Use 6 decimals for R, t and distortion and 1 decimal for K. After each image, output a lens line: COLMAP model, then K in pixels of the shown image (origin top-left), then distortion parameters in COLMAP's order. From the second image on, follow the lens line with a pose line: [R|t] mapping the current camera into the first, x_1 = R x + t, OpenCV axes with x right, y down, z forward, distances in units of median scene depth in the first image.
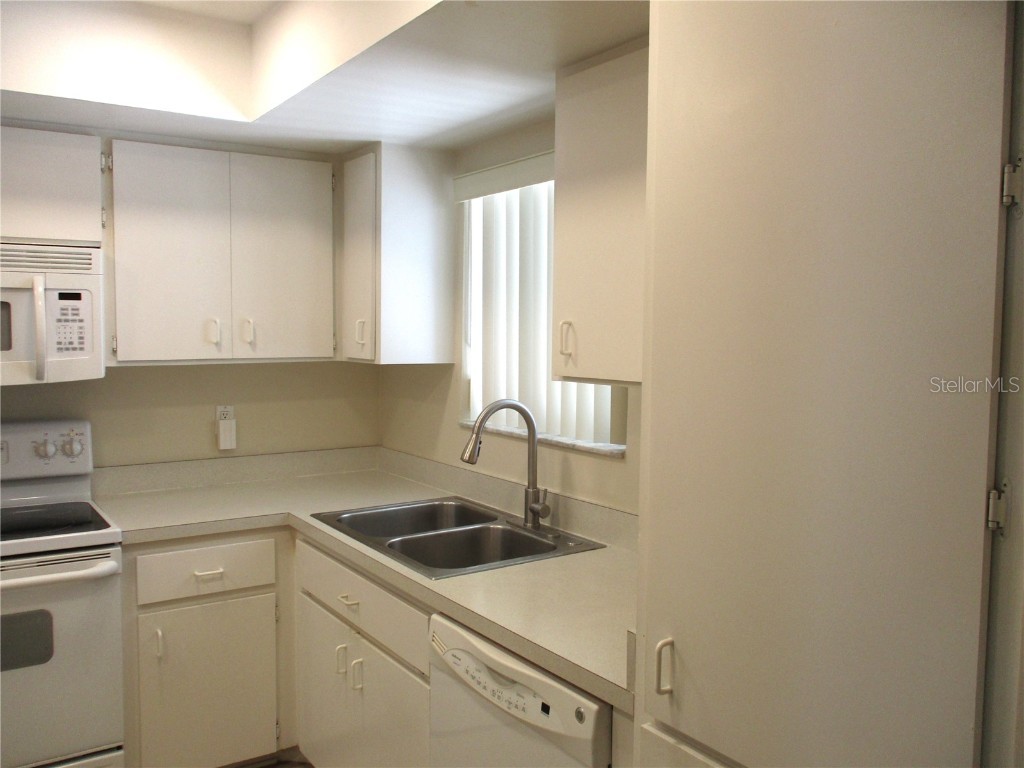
lens RADIAL K [[857.4, 0, 494.0], [0, 857.4, 385.8], [0, 0, 1]] dist [-0.021505, 0.005928]
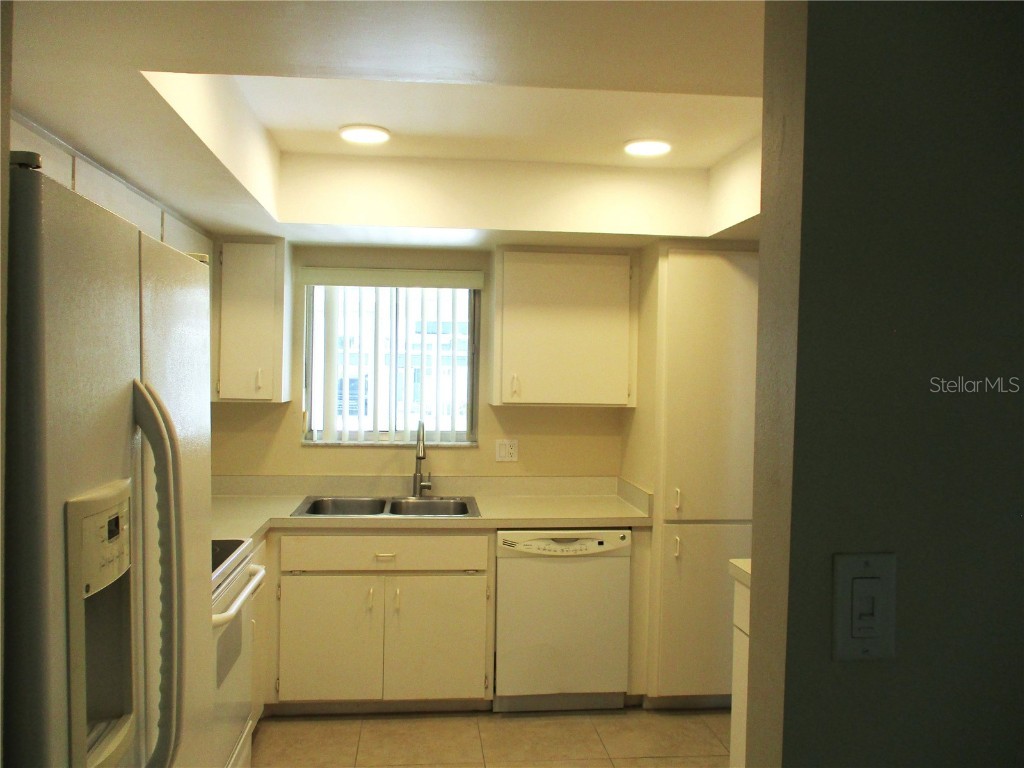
lens RADIAL K [[857.4, 0, 494.0], [0, 857.4, 385.8], [0, 0, 1]] dist [-0.021505, 0.005928]
pose [[0.475185, 0.004089, 0.879876, -1.658288], [0.050408, 0.998220, -0.031862, 0.012661], [-0.878441, 0.059493, 0.474134, 0.110611]]
